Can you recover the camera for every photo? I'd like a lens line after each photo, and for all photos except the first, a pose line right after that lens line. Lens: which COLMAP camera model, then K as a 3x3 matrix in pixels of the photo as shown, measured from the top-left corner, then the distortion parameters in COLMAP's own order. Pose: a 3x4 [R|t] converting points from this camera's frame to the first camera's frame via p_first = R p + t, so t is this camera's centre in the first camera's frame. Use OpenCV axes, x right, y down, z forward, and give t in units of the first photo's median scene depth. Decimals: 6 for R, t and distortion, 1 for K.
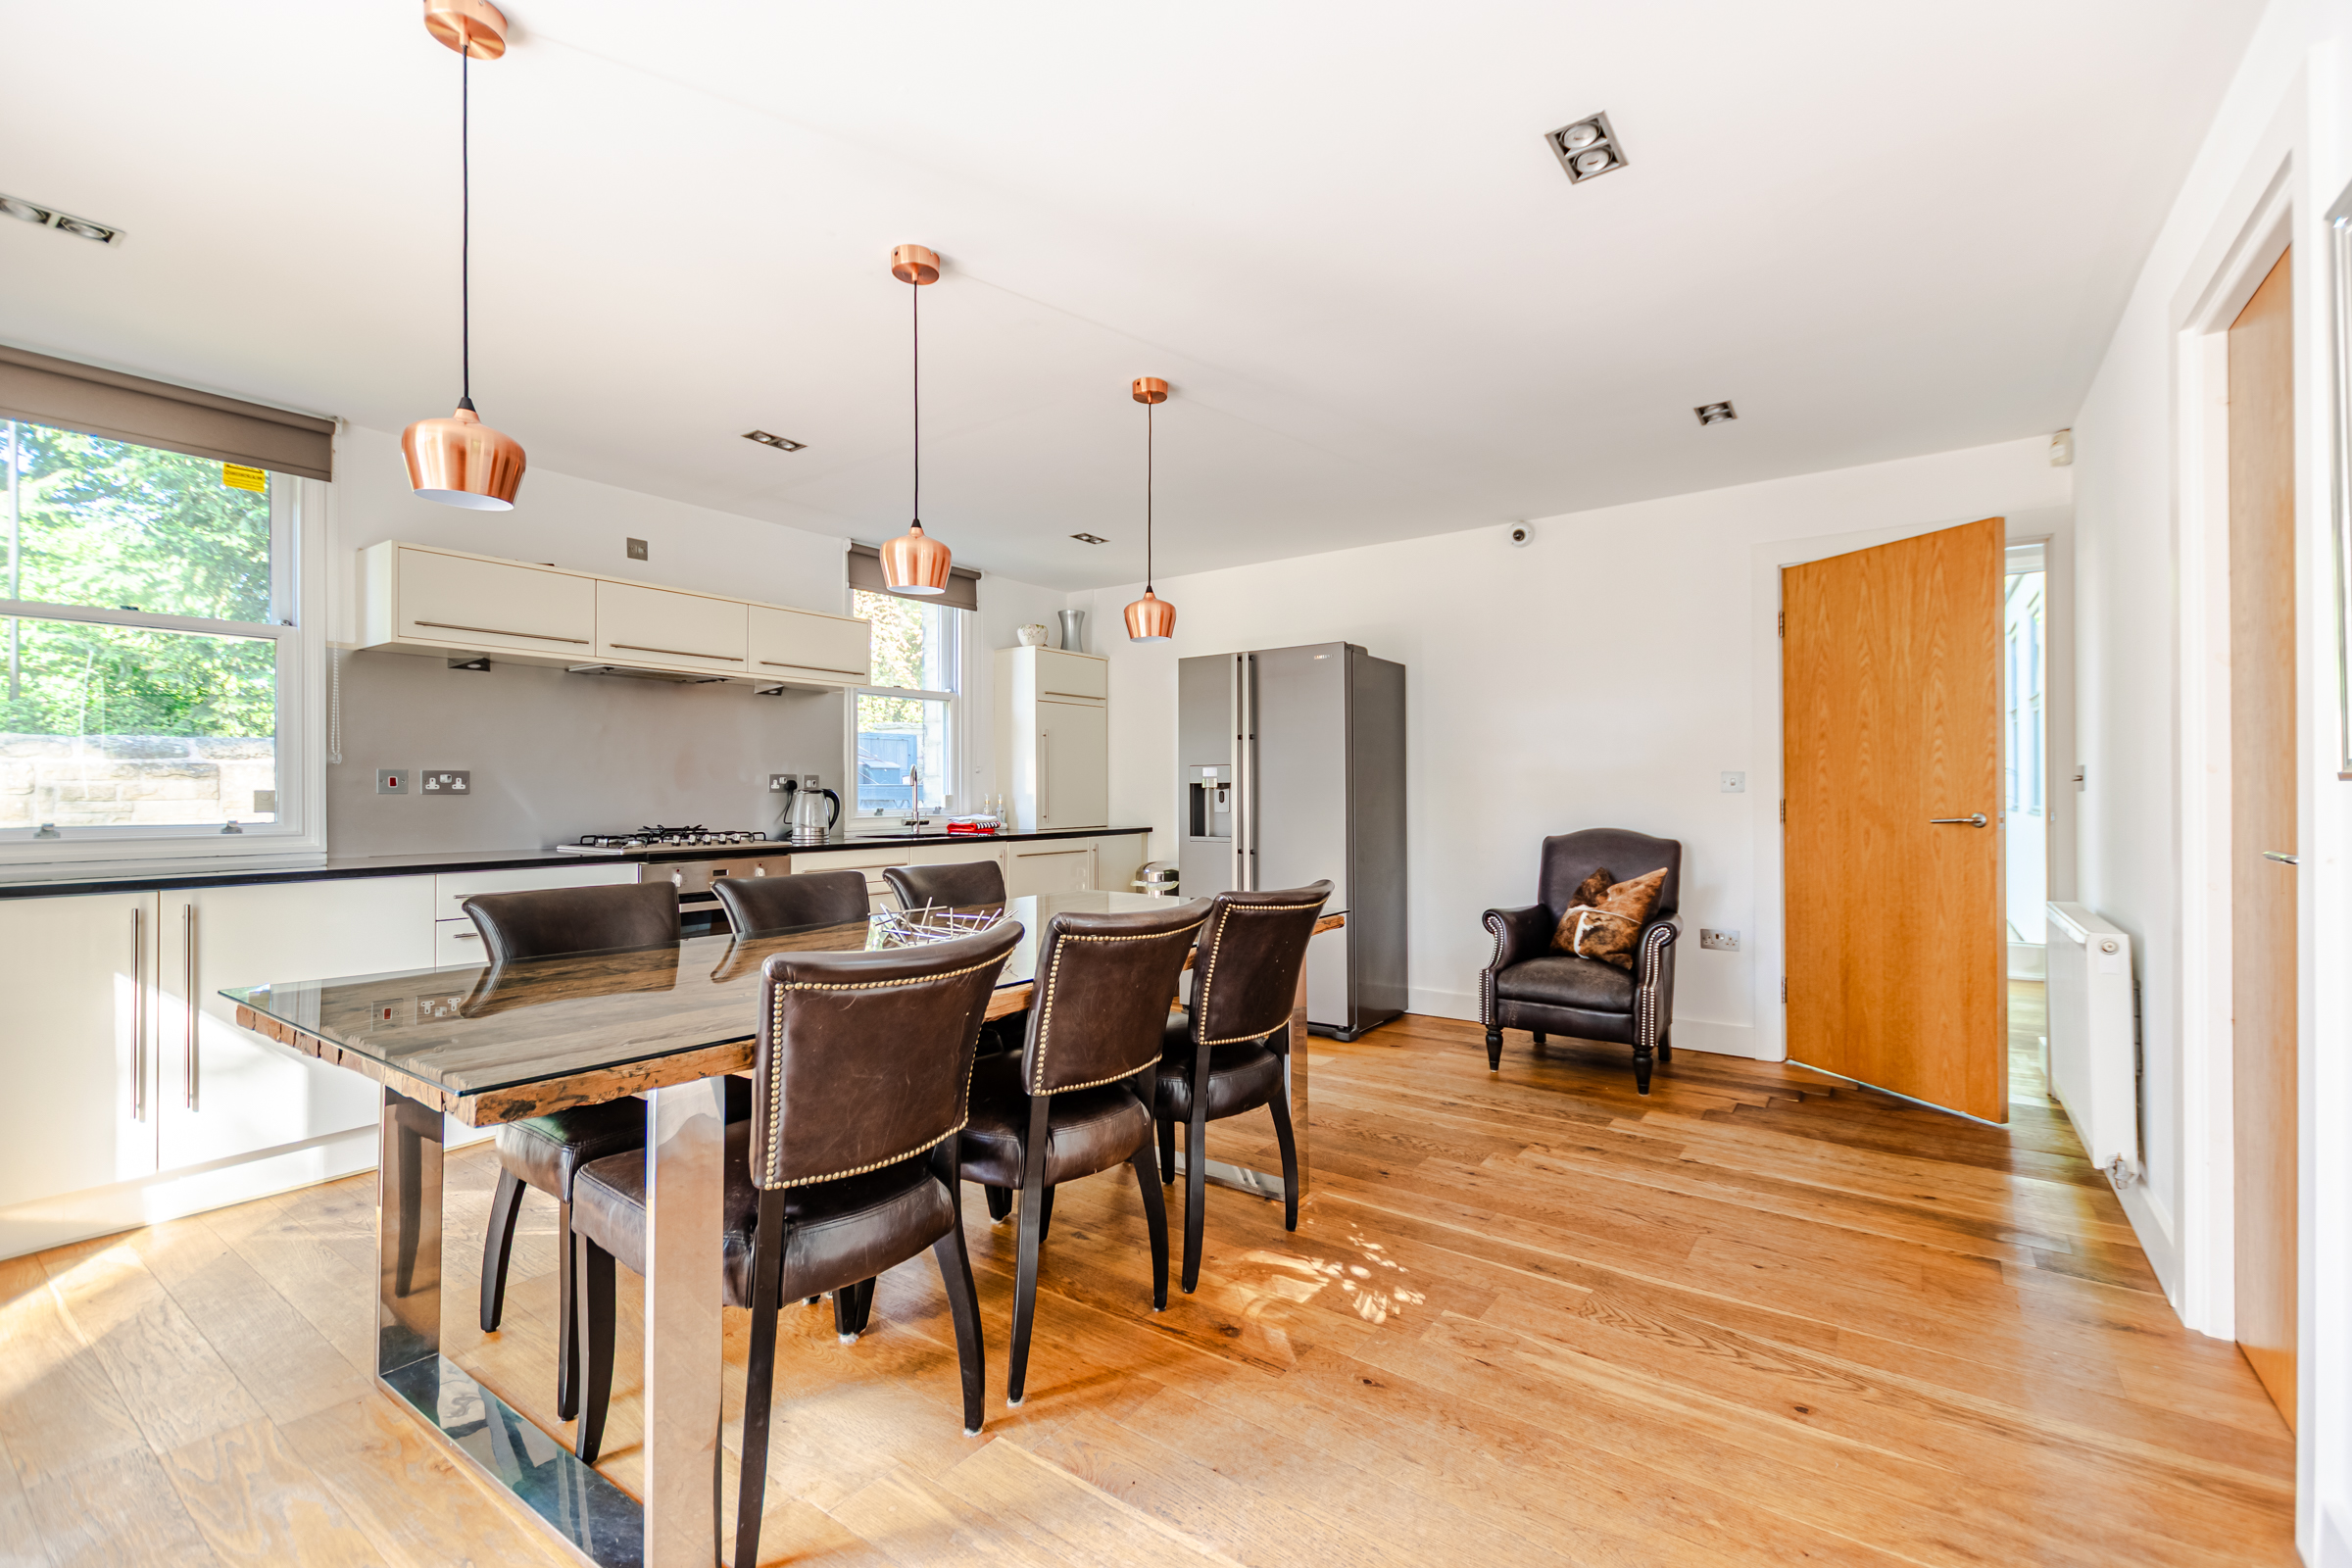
lens RADIAL K [[1018.5, 0, 1175.4], [0, 1018.5, 781.7], [0, 0, 1]] dist [0.004414, 0.000445]
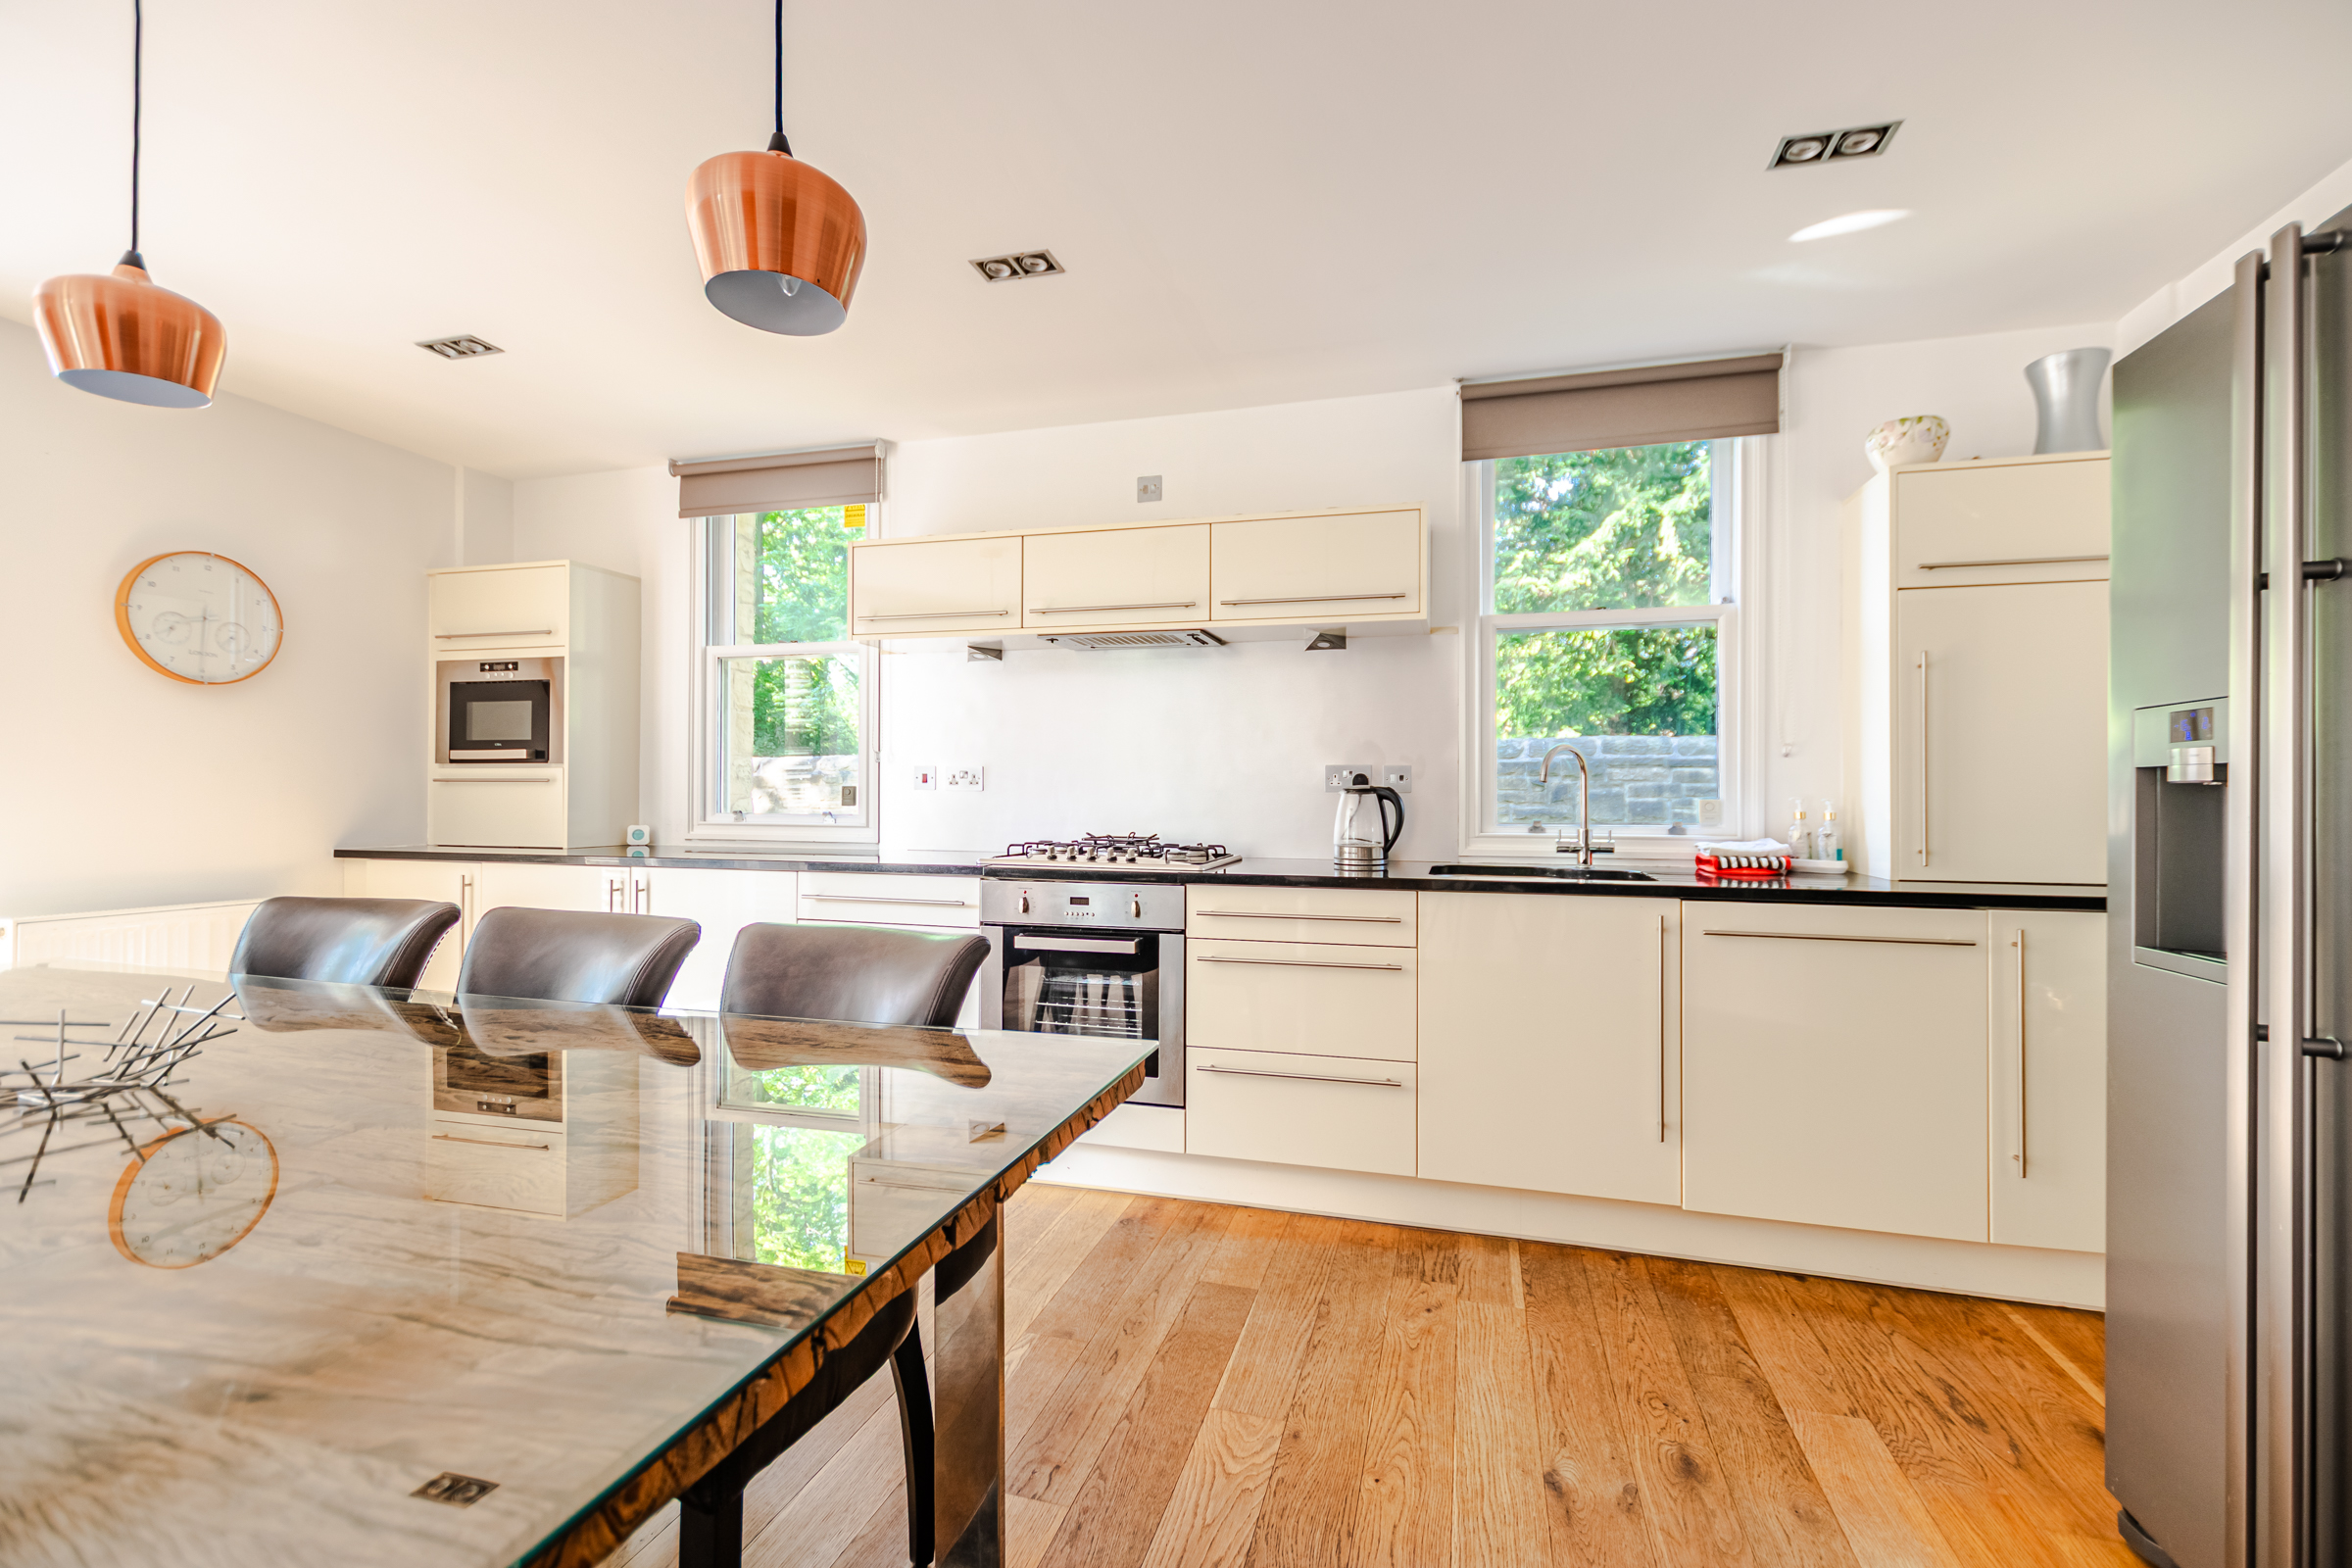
lens RADIAL K [[1018.5, 0, 1174.7], [0, 1018.5, 783.8], [0, 0, 1]] dist [0.004414, 0.000445]
pose [[0.327778, -0.002662, -0.944751, 0.210897], [0.002080, 0.999996, -0.002096, 0.006086], [0.944752, -0.001279, 0.327783, 0.671250]]
